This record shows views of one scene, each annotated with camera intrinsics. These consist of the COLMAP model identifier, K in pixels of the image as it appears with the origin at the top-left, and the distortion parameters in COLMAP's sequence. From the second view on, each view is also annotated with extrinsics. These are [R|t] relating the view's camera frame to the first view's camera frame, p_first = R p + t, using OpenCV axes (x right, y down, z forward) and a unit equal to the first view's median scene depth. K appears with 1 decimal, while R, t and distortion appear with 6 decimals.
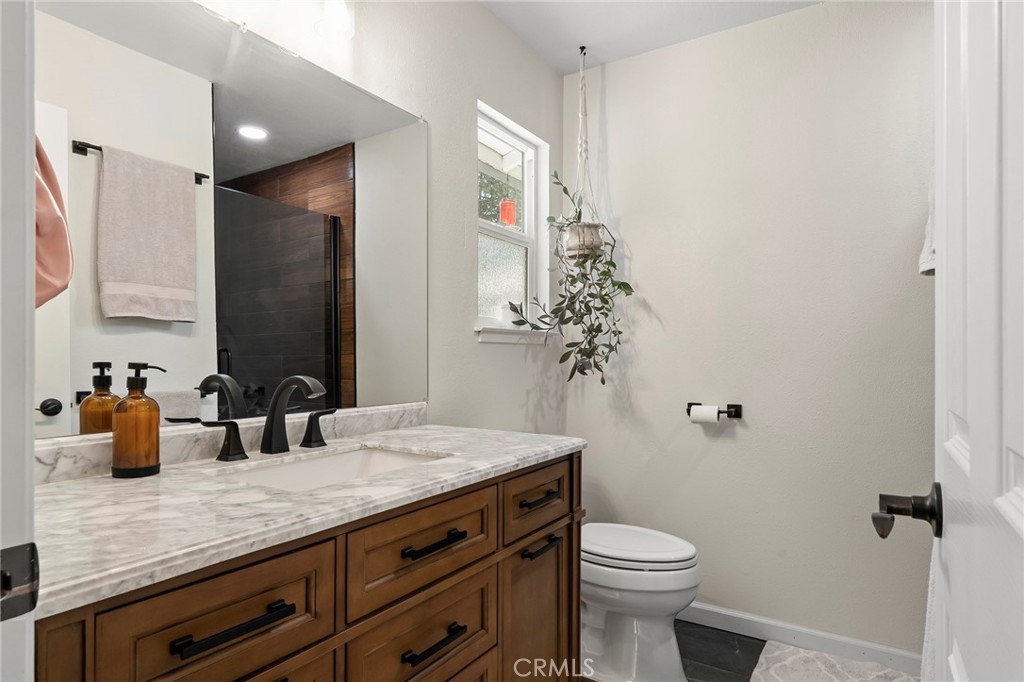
lens RADIAL K [[588.6, 0, 507.4], [0, 588.6, 345.3], [0, 0, 1]] dist [0.004082, 0.002610]
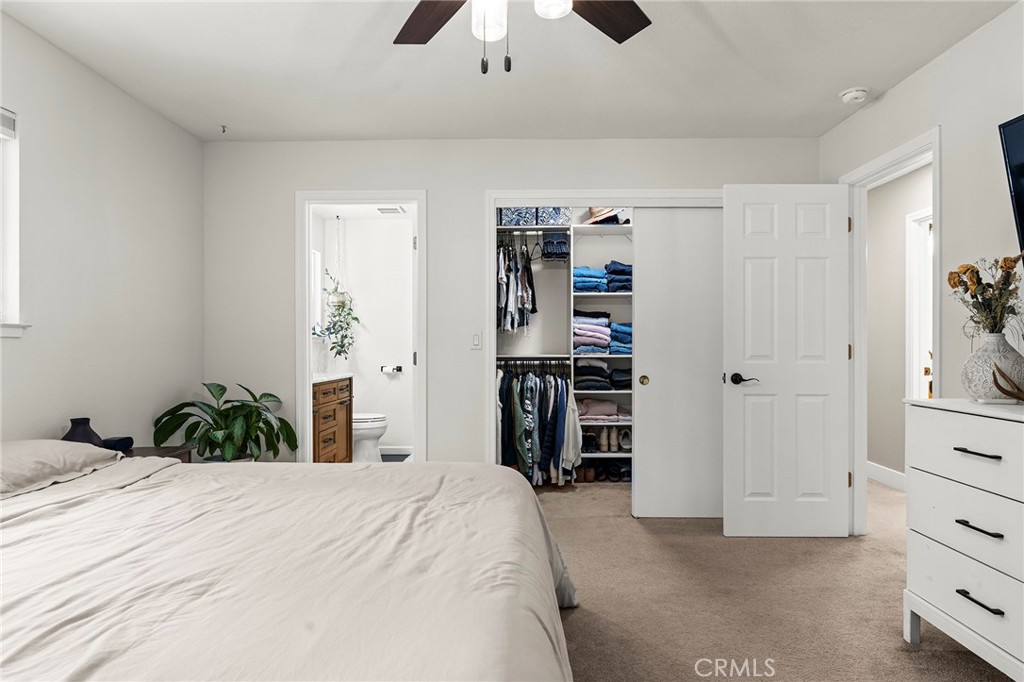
lens RADIAL K [[588.6, 0, 510.3], [0, 588.6, 342.2], [0, 0, 1]] dist [0.004082, 0.002610]
pose [[0.858228, -0.000415, 0.513268, -0.503567], [-0.002946, 0.999979, 0.005734, -0.019799], [-0.513260, -0.006433, 0.858209, -1.416609]]
